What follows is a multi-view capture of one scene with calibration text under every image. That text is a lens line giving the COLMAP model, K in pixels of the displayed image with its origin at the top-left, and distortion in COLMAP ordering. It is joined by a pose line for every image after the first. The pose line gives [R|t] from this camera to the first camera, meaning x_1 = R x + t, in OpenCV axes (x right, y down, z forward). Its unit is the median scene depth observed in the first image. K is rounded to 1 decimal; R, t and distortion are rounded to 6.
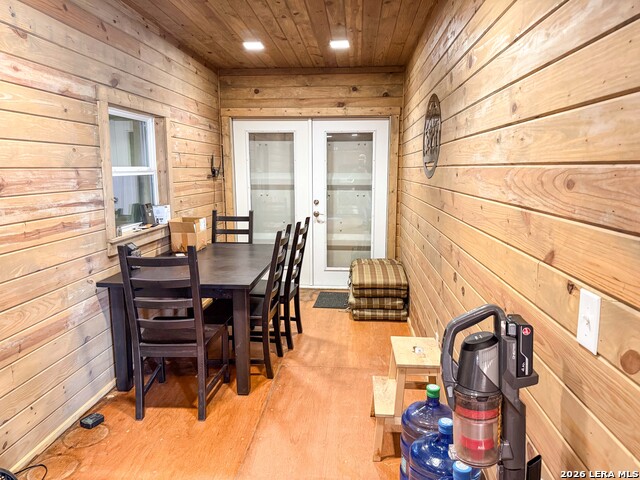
lens RADIAL K [[455.4, 0, 320.2], [0, 455.4, 237.4], [0, 0, 1]] dist [-0.003654, -0.000220]
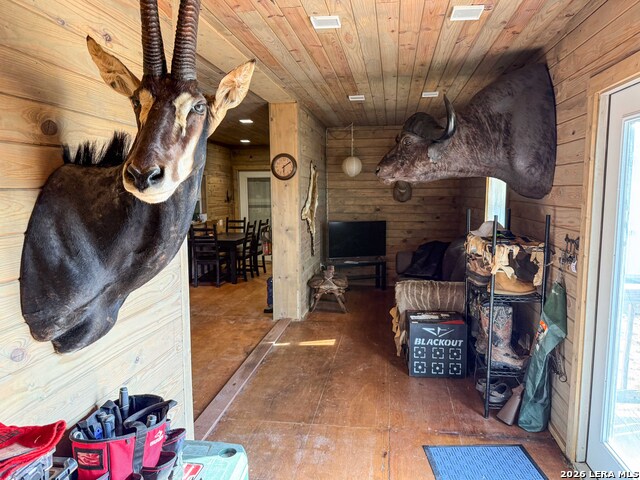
lens RADIAL K [[455.4, 0, 320.9], [0, 455.4, 241.5], [0, 0, 1]] dist [-0.003654, -0.000220]
pose [[0.997322, -0.002212, -0.073108, 0.317351], [-0.000284, 0.999418, -0.034119, 0.111819], [0.073141, 0.034049, 0.996740, -0.955040]]
